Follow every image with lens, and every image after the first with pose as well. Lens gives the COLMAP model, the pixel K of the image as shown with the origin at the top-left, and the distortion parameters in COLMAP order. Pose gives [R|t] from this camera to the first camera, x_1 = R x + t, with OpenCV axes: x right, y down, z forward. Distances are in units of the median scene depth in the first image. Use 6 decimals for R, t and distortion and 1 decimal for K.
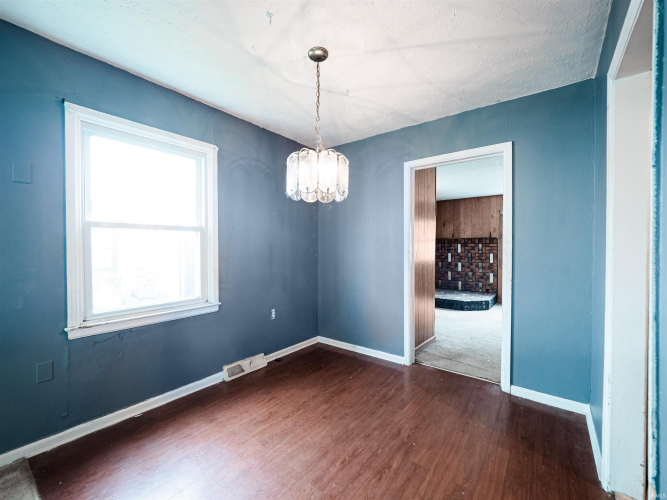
lens RADIAL K [[289.0, 0, 333.1], [0, 289.0, 252.3], [0, 0, 1]] dist [-0.001910, -0.001136]
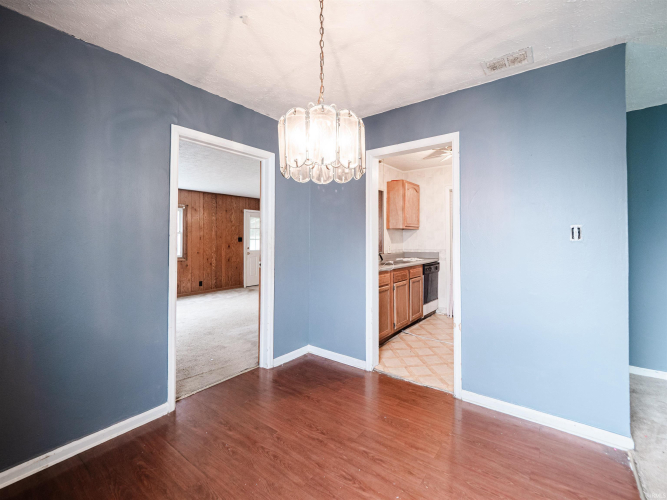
lens RADIAL K [[289.0, 0, 353.2], [0, 289.0, 235.2], [0, 0, 1]] dist [-0.001910, -0.001136]
pose [[-0.028543, 0.011937, 0.999521, -0.590969], [0.022574, 0.999681, -0.011295, -0.024964], [-0.999338, 0.022241, -0.028804, 0.722579]]
